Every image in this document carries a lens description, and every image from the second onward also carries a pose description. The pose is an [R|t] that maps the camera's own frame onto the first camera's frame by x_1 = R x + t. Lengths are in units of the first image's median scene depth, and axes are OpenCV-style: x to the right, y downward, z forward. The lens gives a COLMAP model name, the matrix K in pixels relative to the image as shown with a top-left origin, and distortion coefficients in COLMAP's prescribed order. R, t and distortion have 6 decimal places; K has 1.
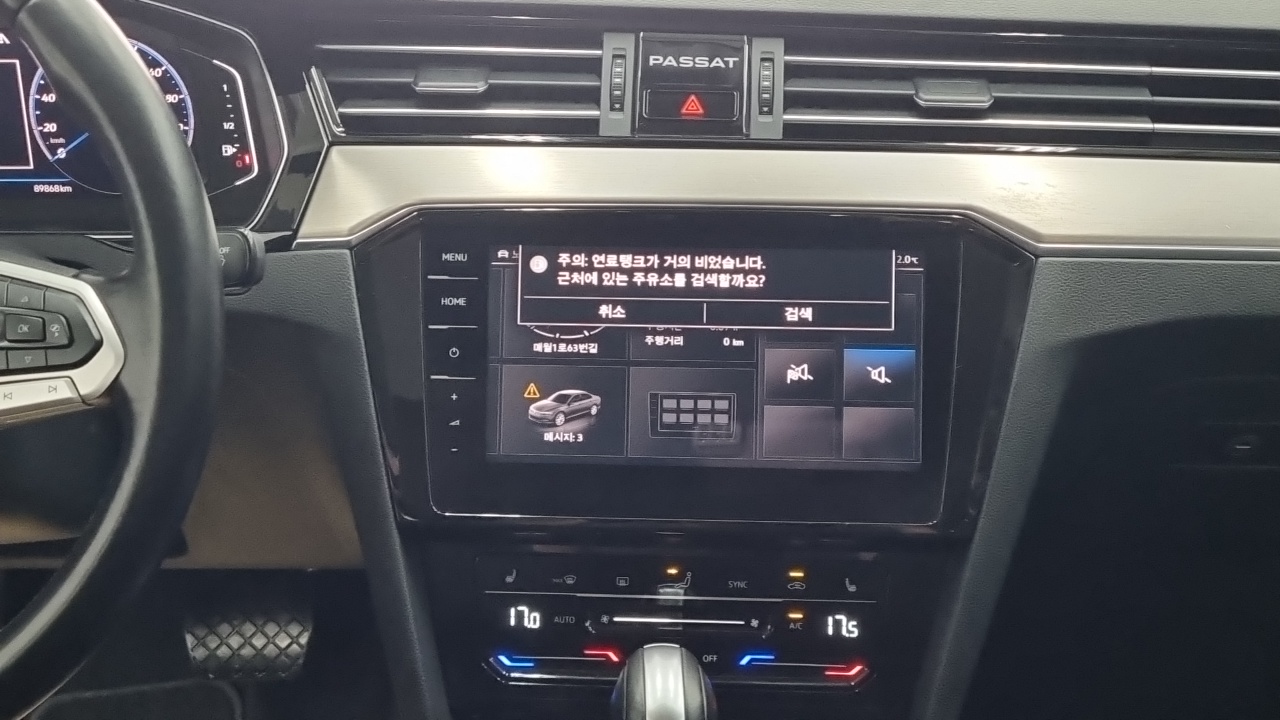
lens RADIAL K [[1702.8, 0, 620.1], [0, 1702.8, 340.5], [0, 0, 1]] dist [0.054939, 0.010575]
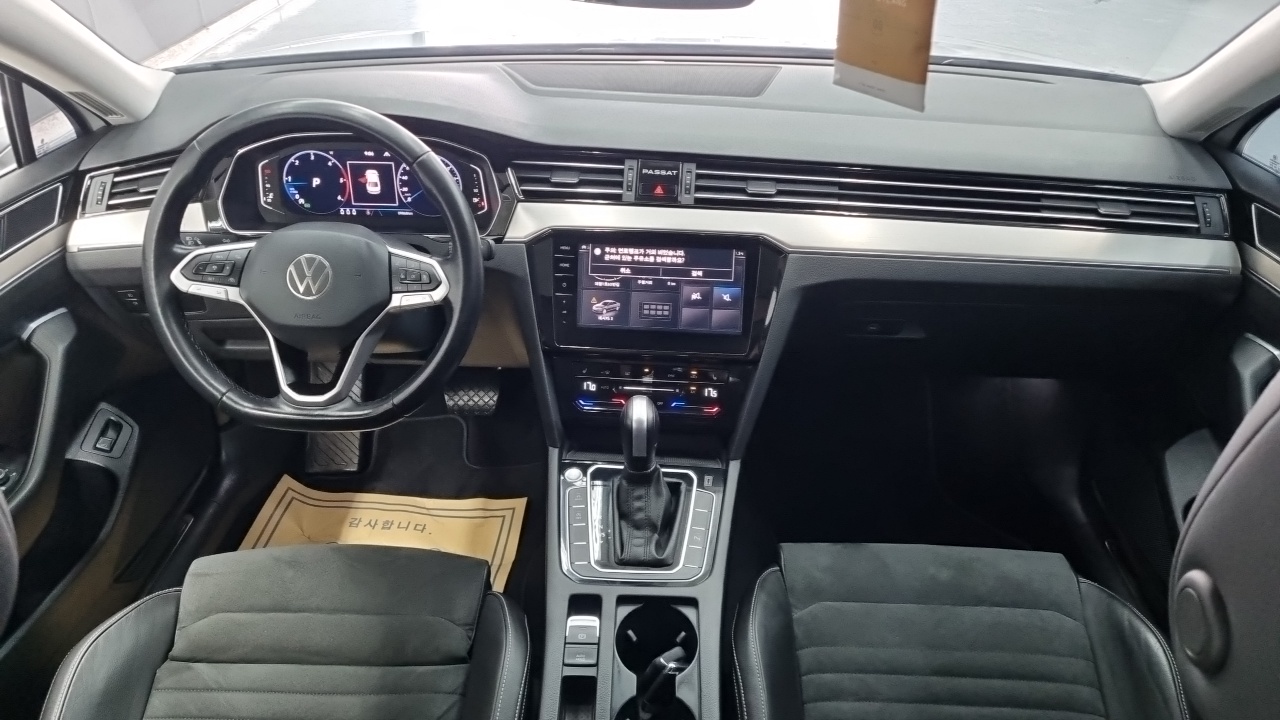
lens RADIAL K [[972.9, 0, 640.0], [0, 972.9, 360.0], [0, 0, 1]] dist [0.036675, 0.000884]
pose [[0.999672, 0.024937, -0.005790, 0.028844], [-0.024137, 0.993466, 0.111545, -0.046507], [0.008534, -0.111368, 0.993743, -0.480847]]
